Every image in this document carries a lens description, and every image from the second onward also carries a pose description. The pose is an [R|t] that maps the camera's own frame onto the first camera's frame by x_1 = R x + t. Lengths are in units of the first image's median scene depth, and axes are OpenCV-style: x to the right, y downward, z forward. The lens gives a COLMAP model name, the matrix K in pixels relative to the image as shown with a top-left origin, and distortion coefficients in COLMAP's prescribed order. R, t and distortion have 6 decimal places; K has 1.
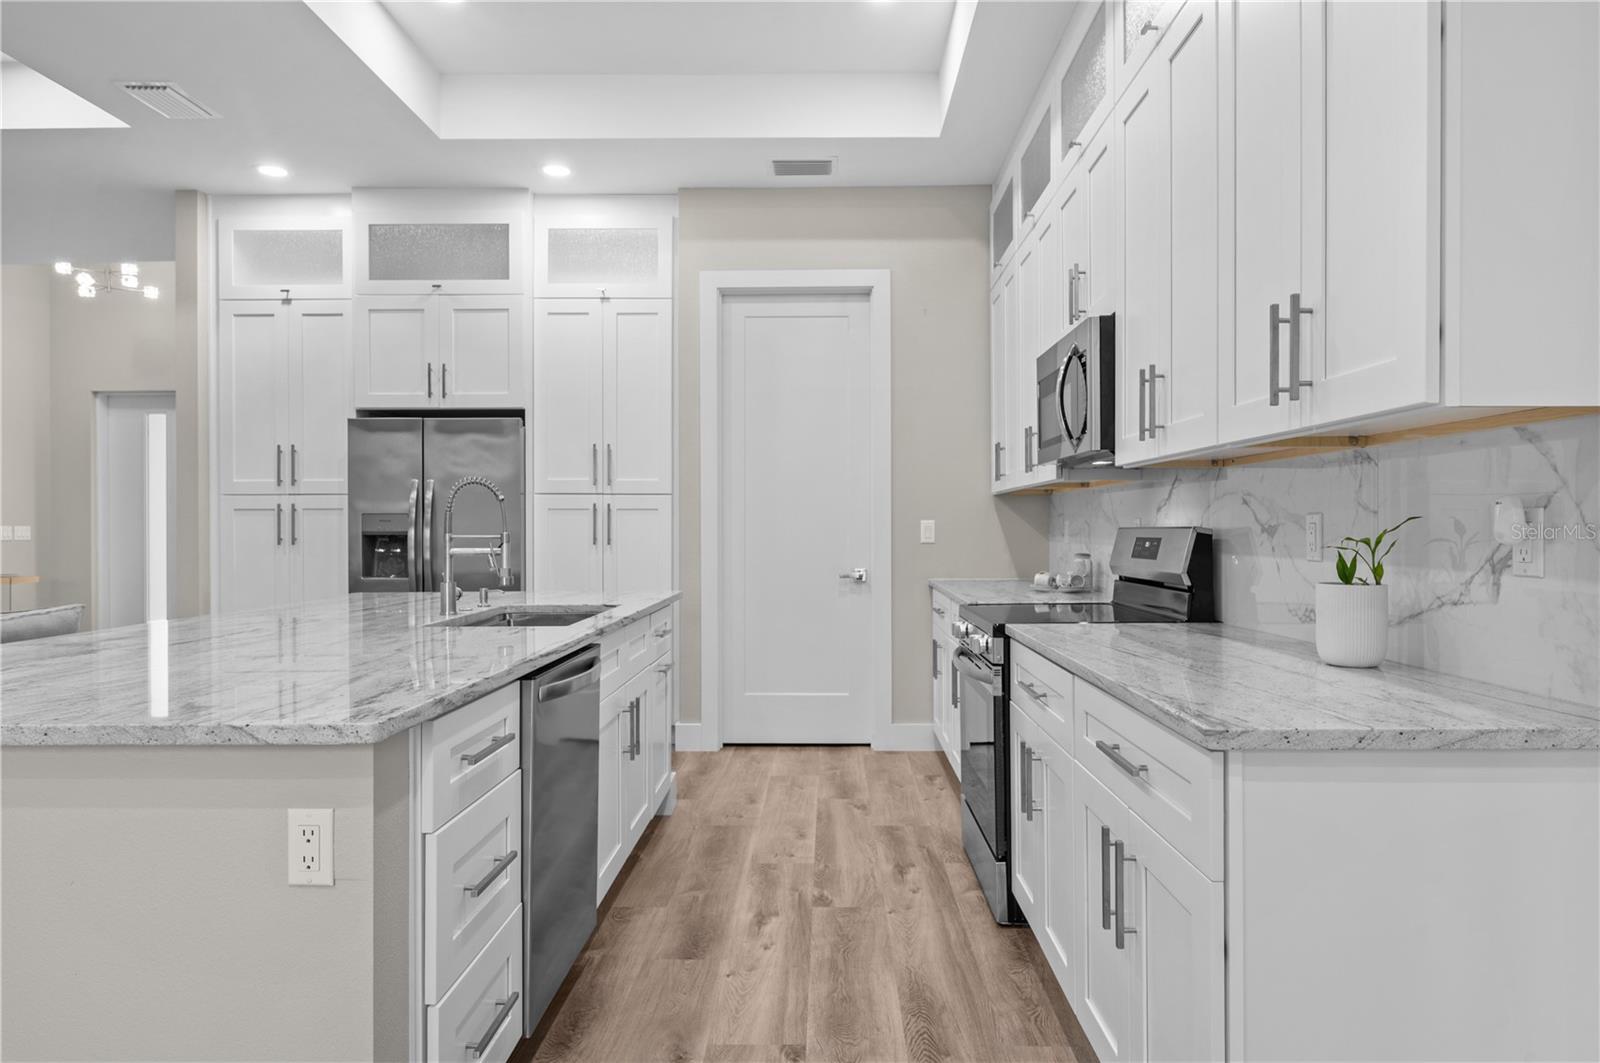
lens RADIAL K [[989.5, 0, 811.0], [0, 989.5, 527.7], [0, 0, 1]] dist [-0.001367, -0.000012]
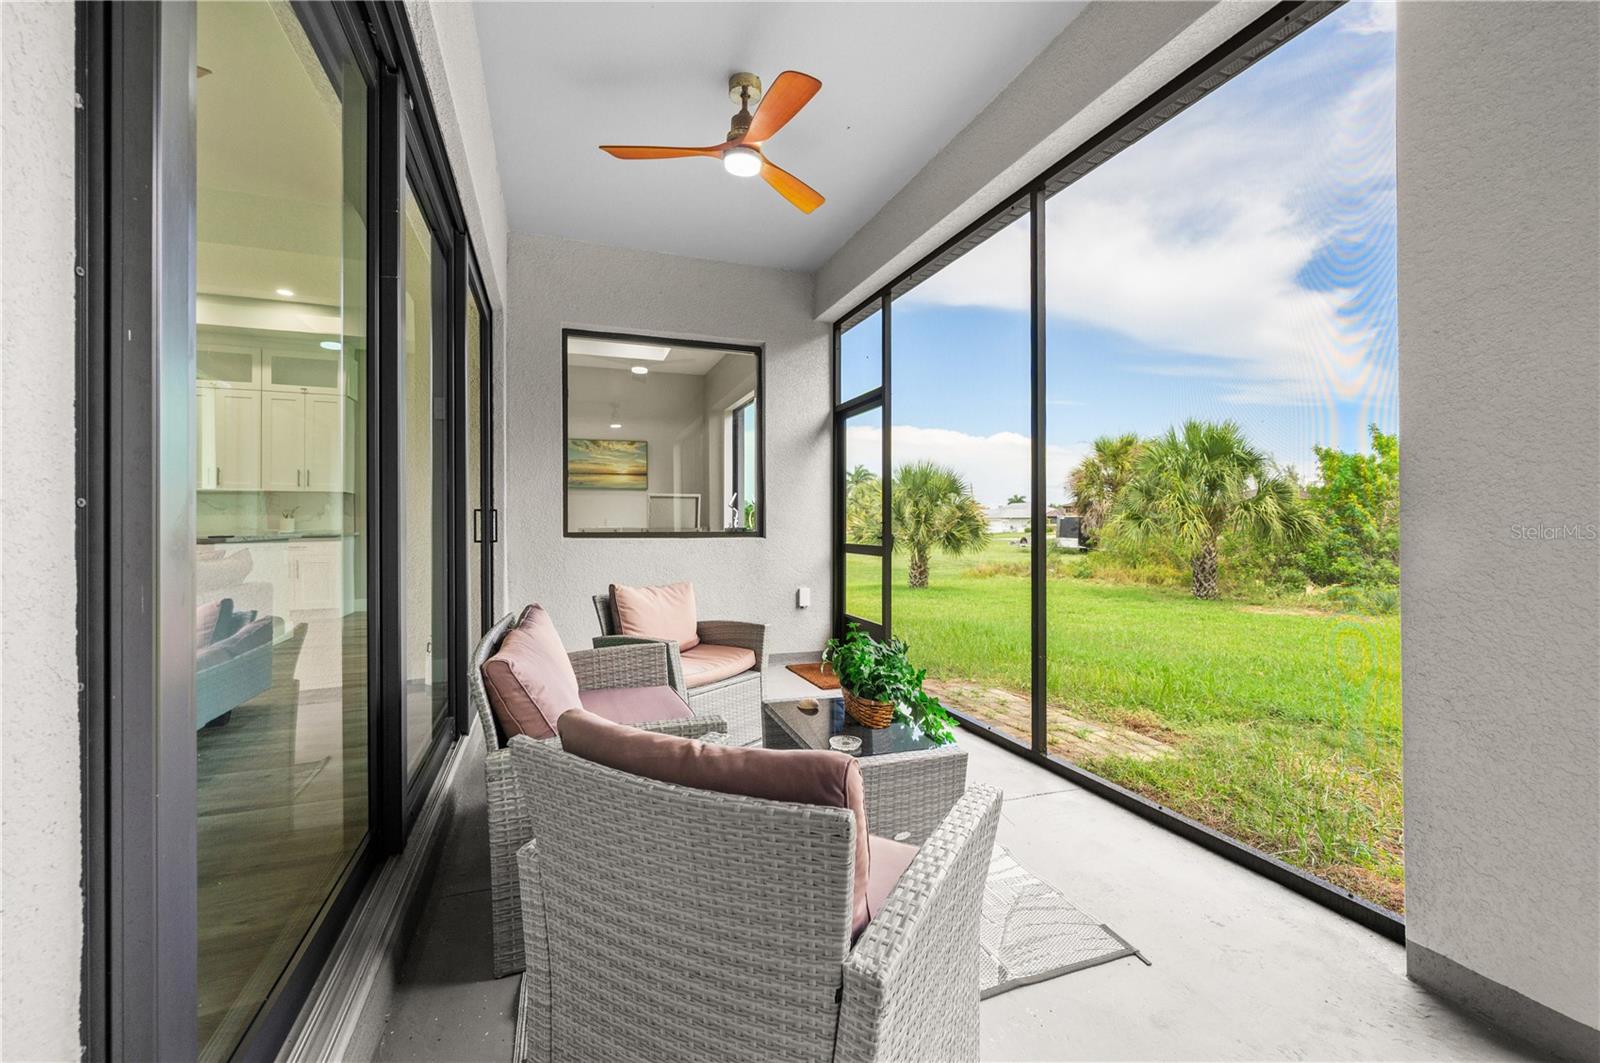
lens RADIAL K [[669.1, 0, 803.8], [0, 669.1, 525.1], [0, 0, 1]] dist [-0.001349, 0.000120]
pose [[-0.366568, 0.007751, 0.930359, -1.512383], [0.008450, 0.999952, -0.005001, 0.052413], [-0.930353, 0.006029, -0.366616, -0.114026]]
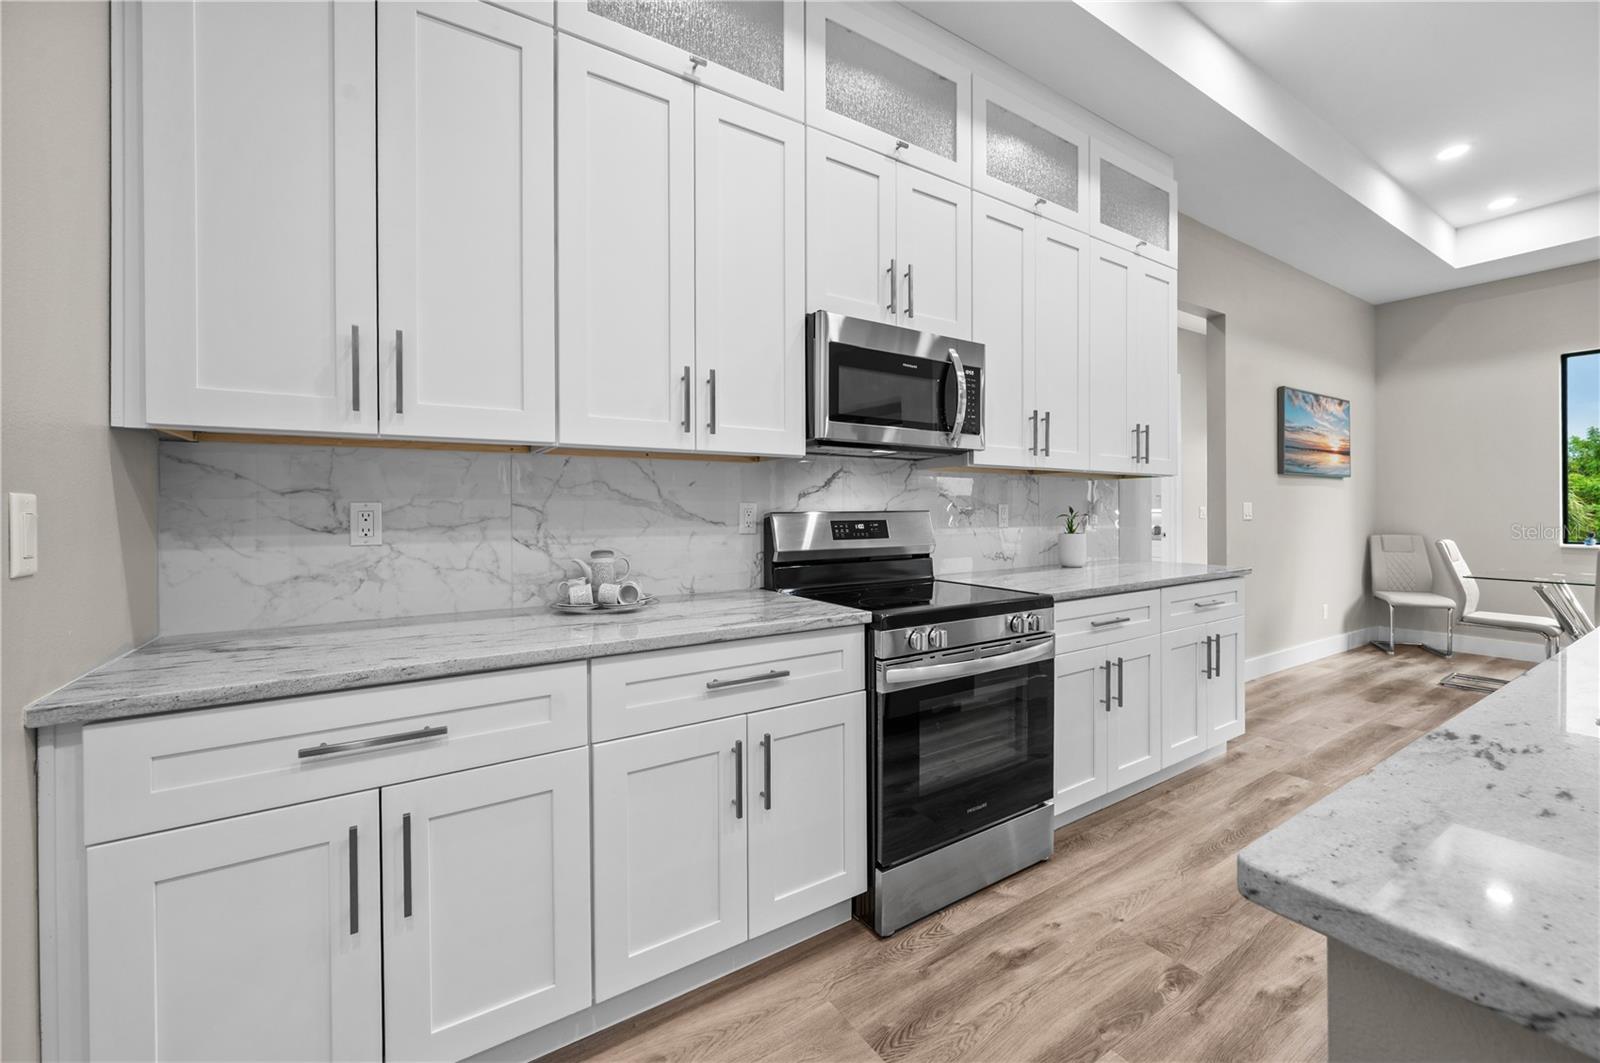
lens RADIAL K [[641.7, 0, 807.4], [0, 641.7, 510.3], [0, 0, 1]] dist [-0.000914, 0.000042]
pose [[-0.562599, 0.003610, 0.826722, -0.152300], [0.006433, 0.999979, 0.000011, -0.001644], [-0.826705, 0.005325, -0.562611, 0.938299]]
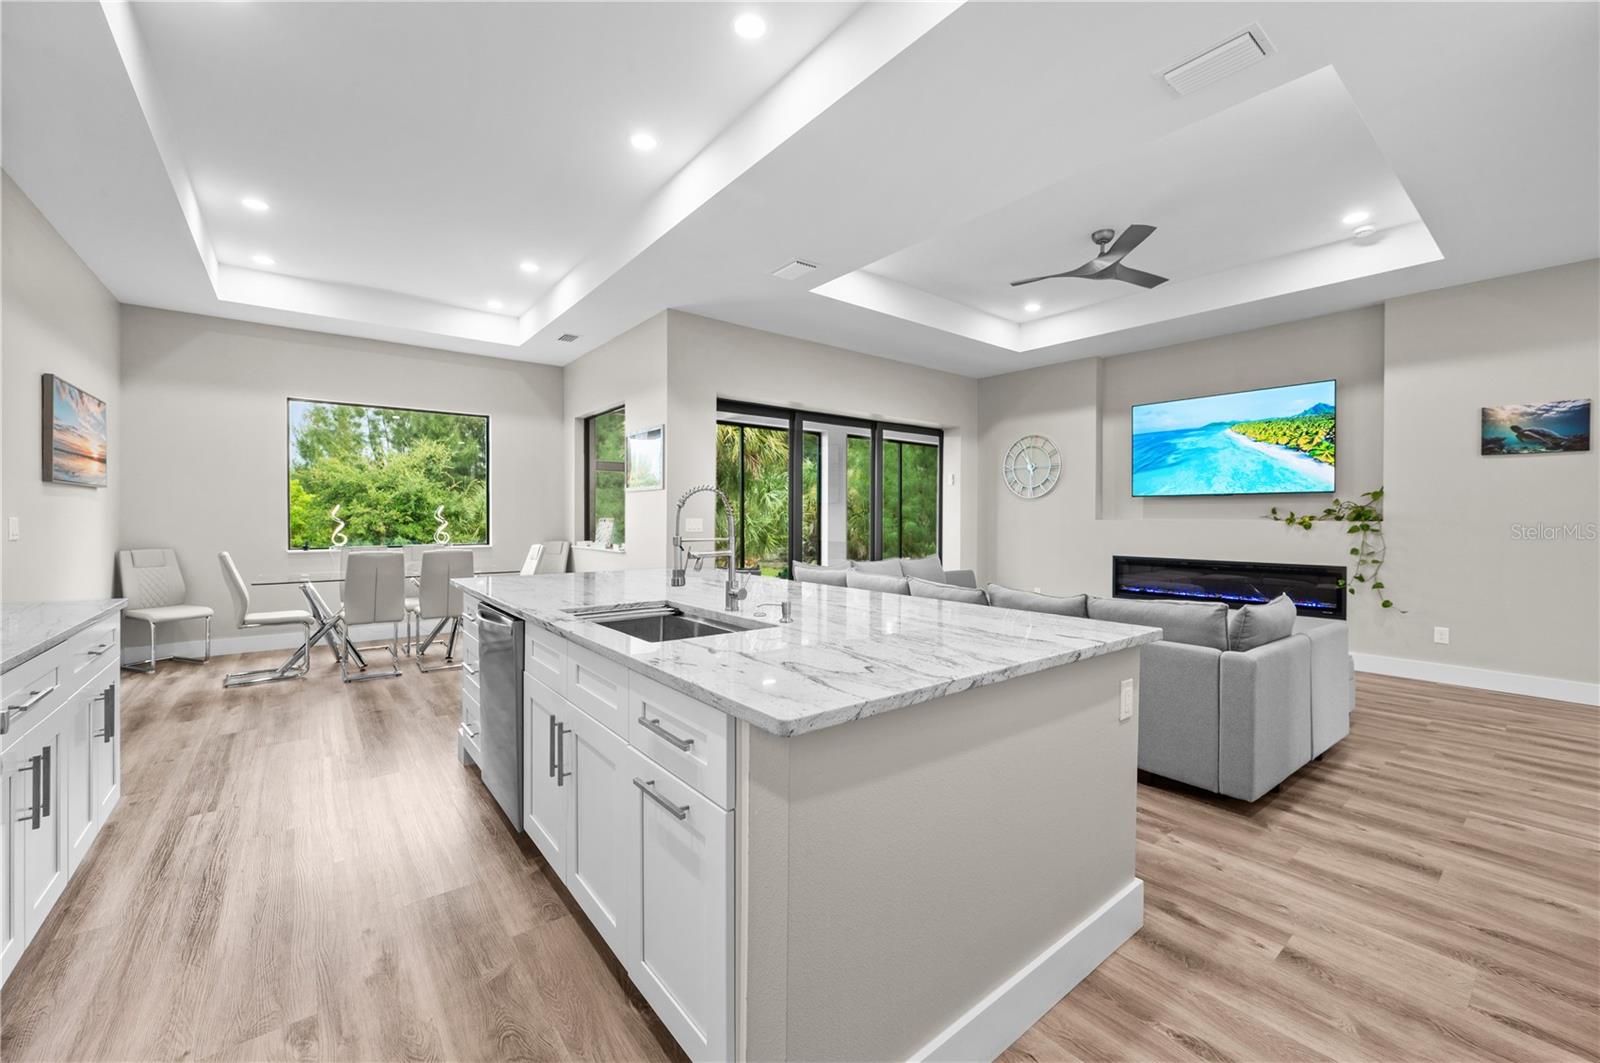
lens RADIAL K [[634.0, 0, 805.6], [0, 634.0, 515.4], [0, 0, 1]] dist [-0.000091, -0.000133]
pose [[-0.770611, 0.000257, -0.637305, 0.014119], [-0.001475, 0.999997, 0.002187, -0.012897], [0.637304, 0.002626, -0.770608, 0.986777]]
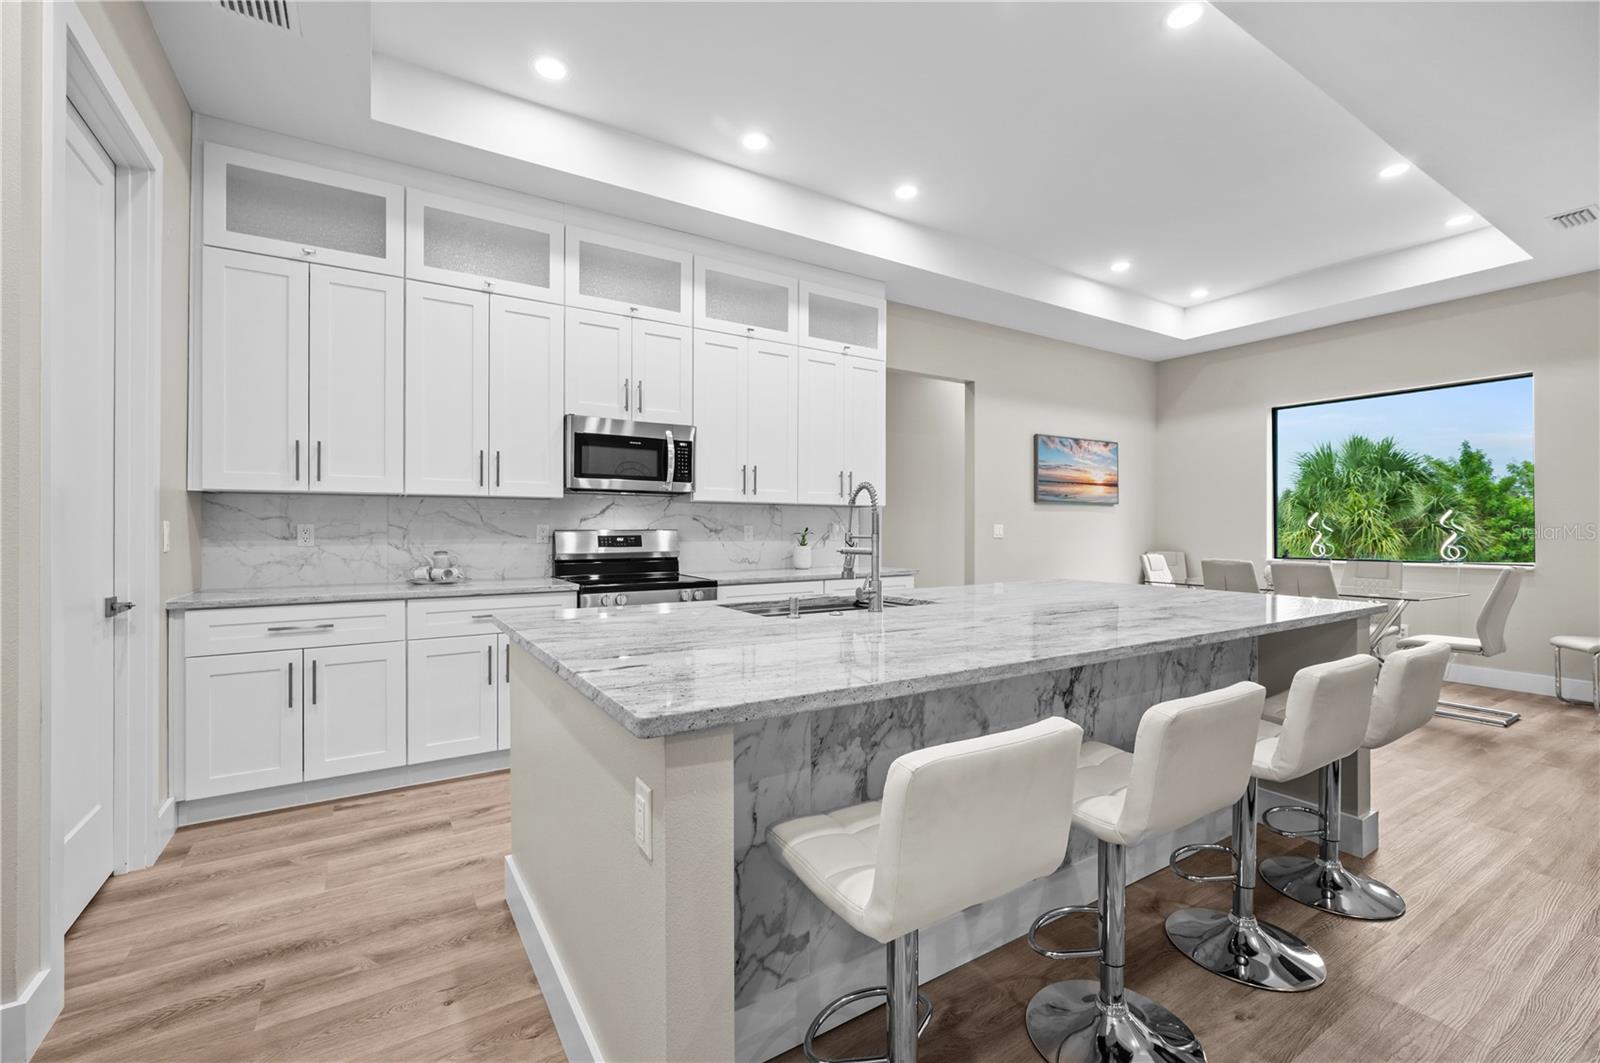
lens RADIAL K [[679.9, 0, 805.4], [0, 679.9, 524.1], [0, 0, 1]] dist [0.000117, 0.000036]
pose [[-0.554479, 0.008902, 0.832150, -0.571764], [0.002853, 0.999957, -0.008796, 0.000352], [-0.832193, -0.002503, -0.554481, 0.902650]]
